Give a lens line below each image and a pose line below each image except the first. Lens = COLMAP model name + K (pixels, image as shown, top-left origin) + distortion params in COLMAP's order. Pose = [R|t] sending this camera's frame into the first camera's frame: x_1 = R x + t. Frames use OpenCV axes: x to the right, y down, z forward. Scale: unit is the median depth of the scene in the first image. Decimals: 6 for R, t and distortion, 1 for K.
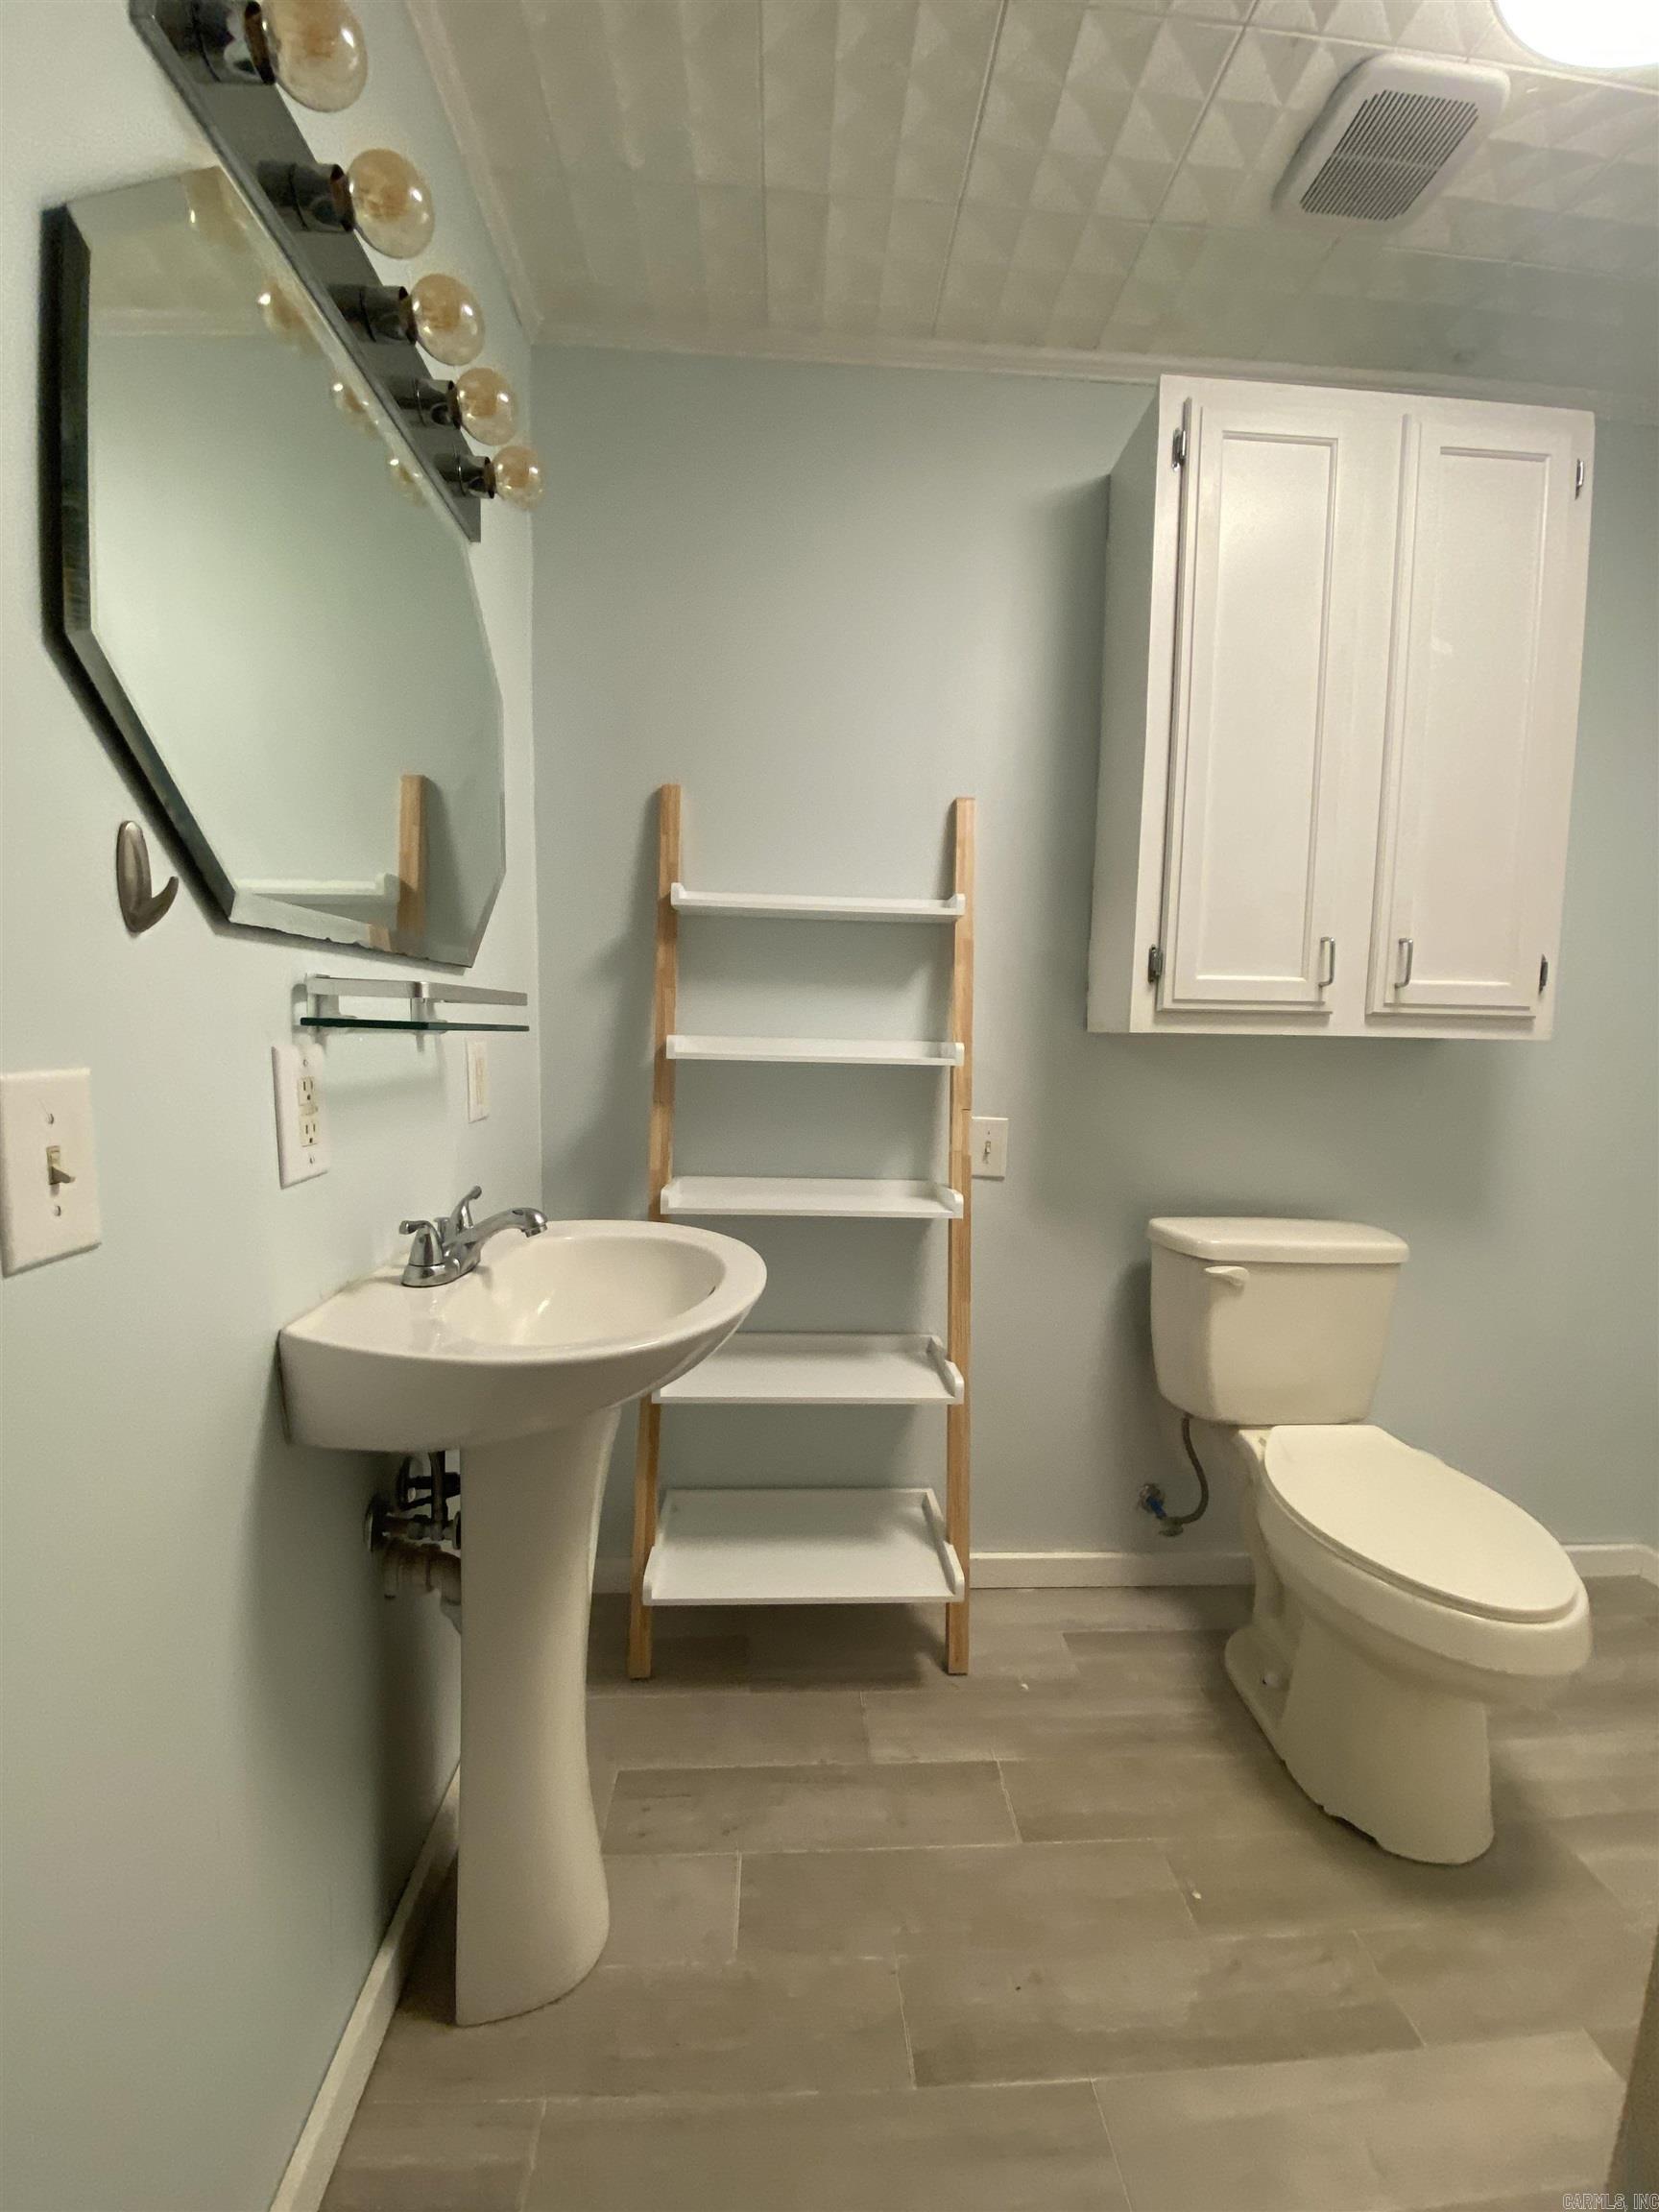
lens RADIAL K [[907.6, 0, 829.5], [0, 907.6, 1106.0], [0, 0, 1]] dist [-0.000183, -0.000089]
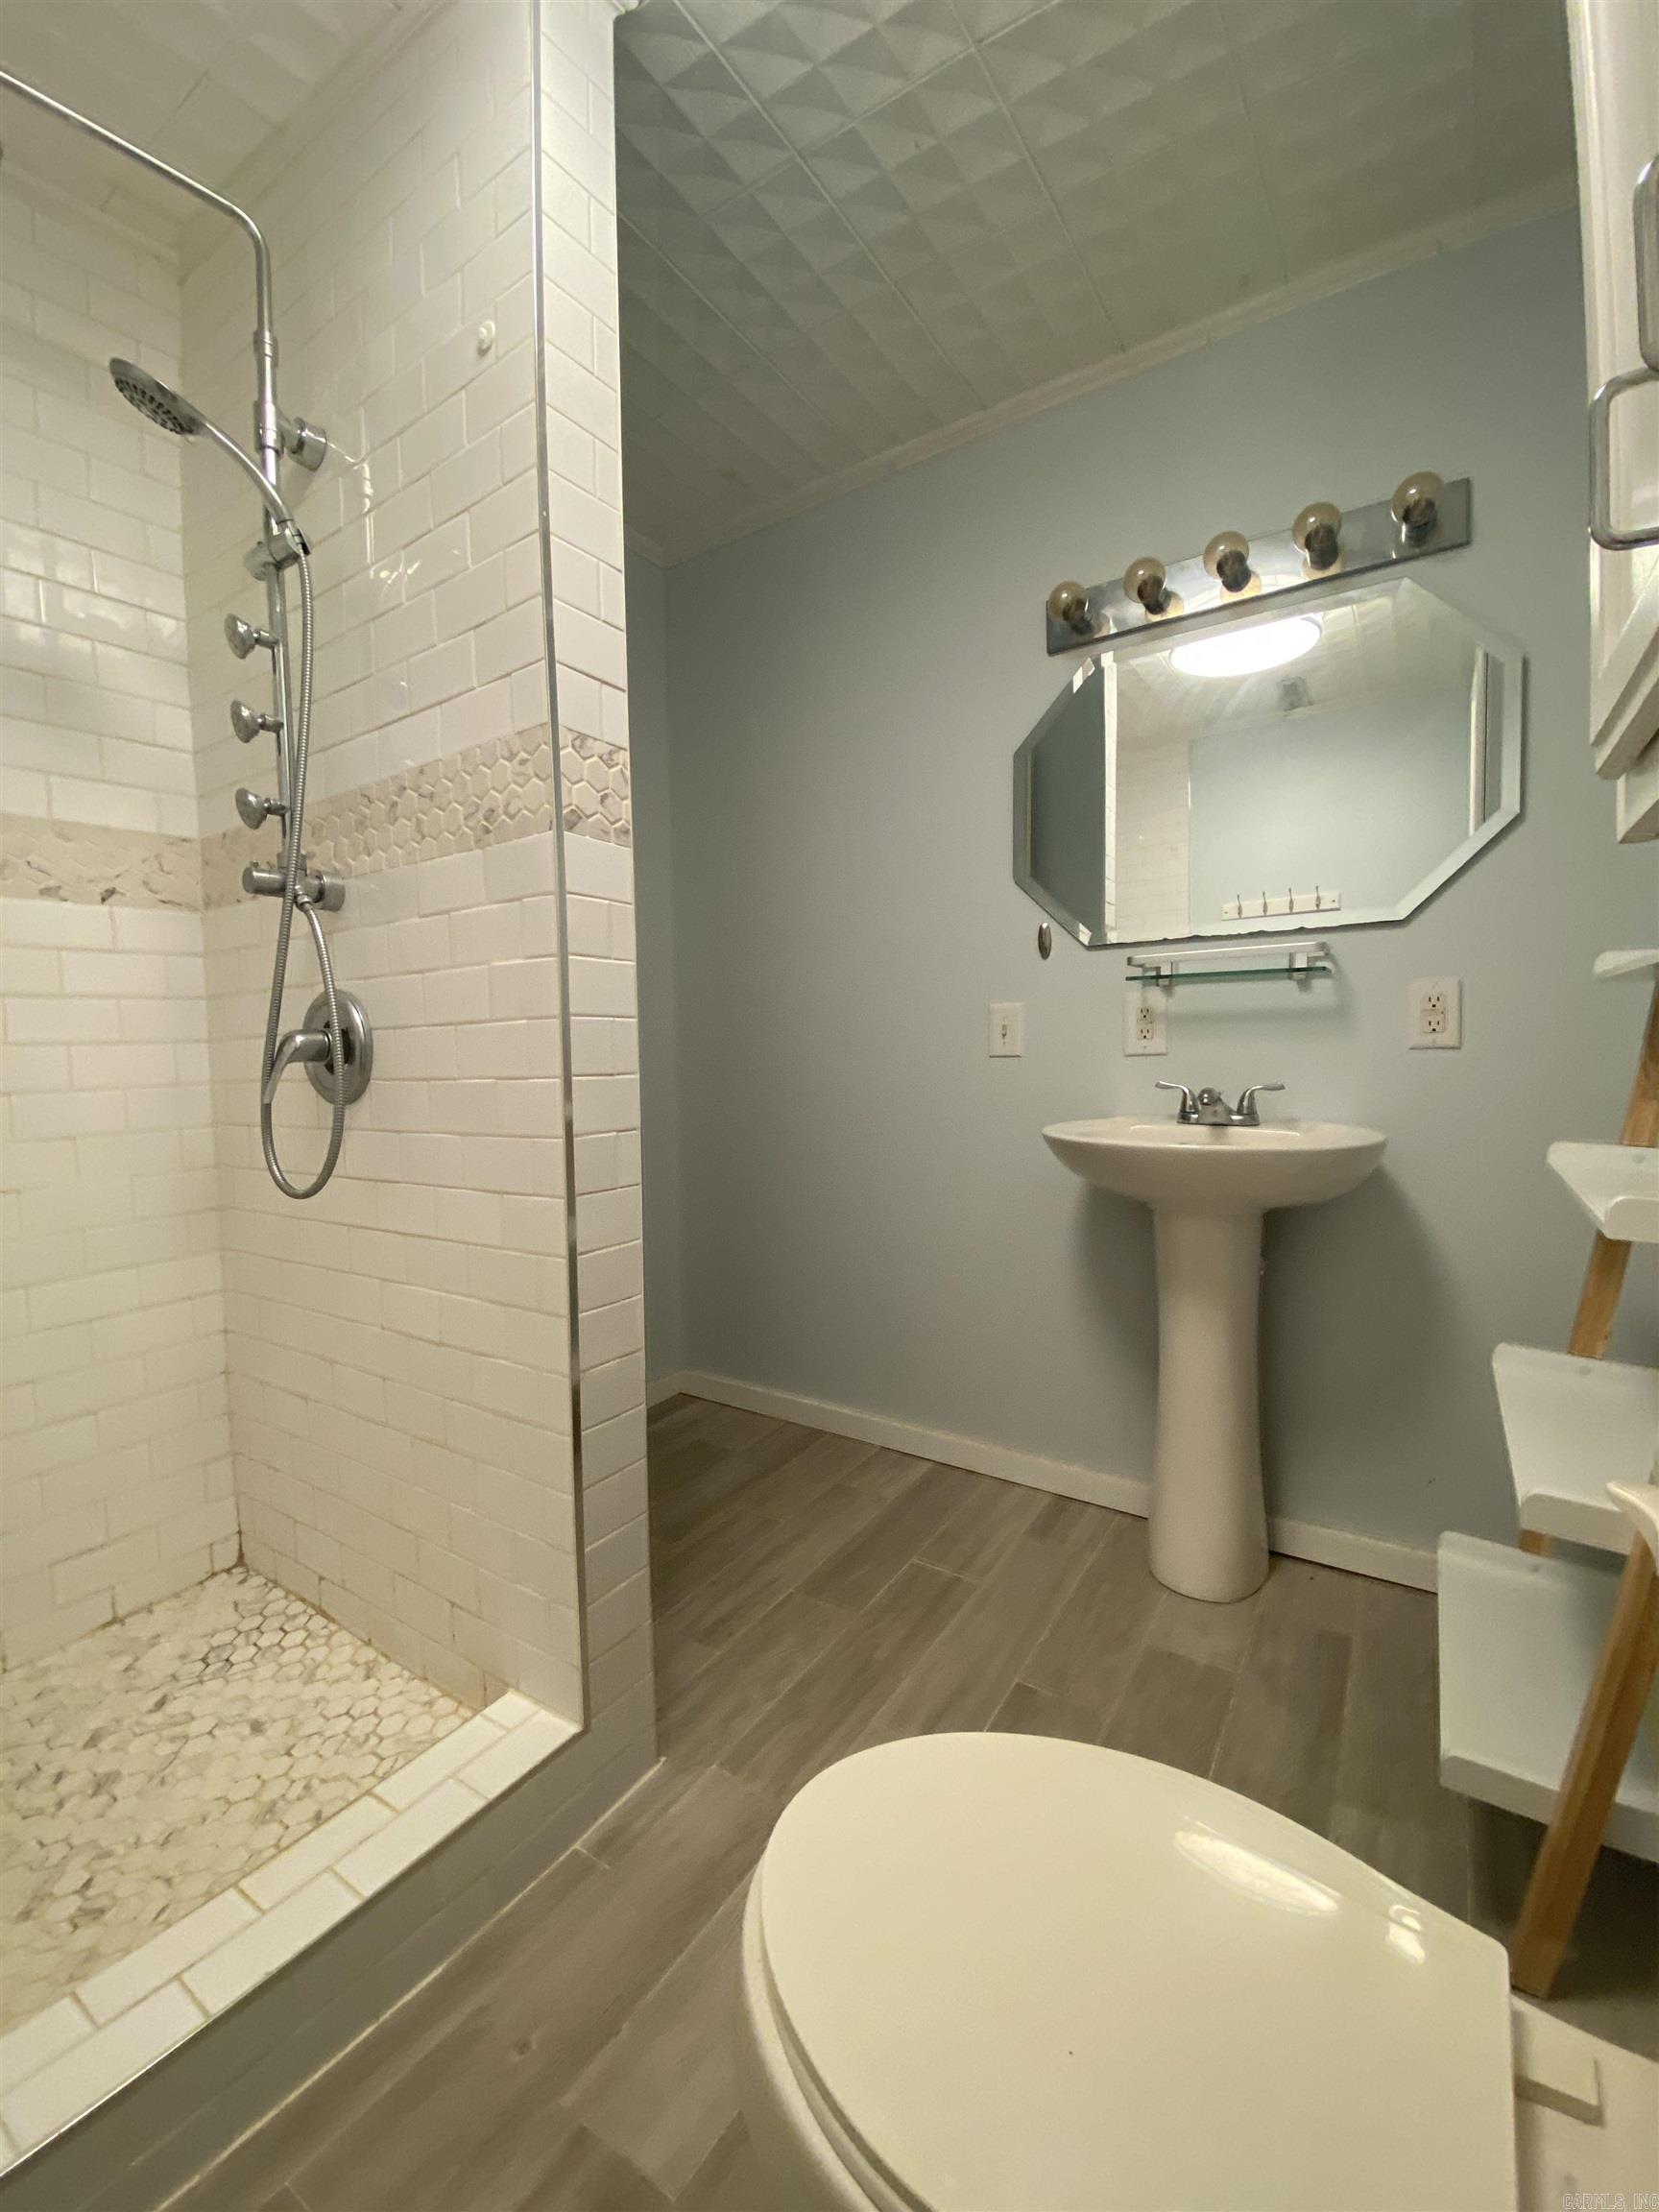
lens RADIAL K [[907.6, 0, 829.5], [0, 907.6, 1106.0], [0, 0, 1]] dist [-0.000183, -0.000089]
pose [[-0.607528, 0.034675, -0.793541, 1.462410], [-0.055264, 0.994780, 0.085778, 0.055547], [0.792374, 0.095967, -0.602440, 1.613818]]
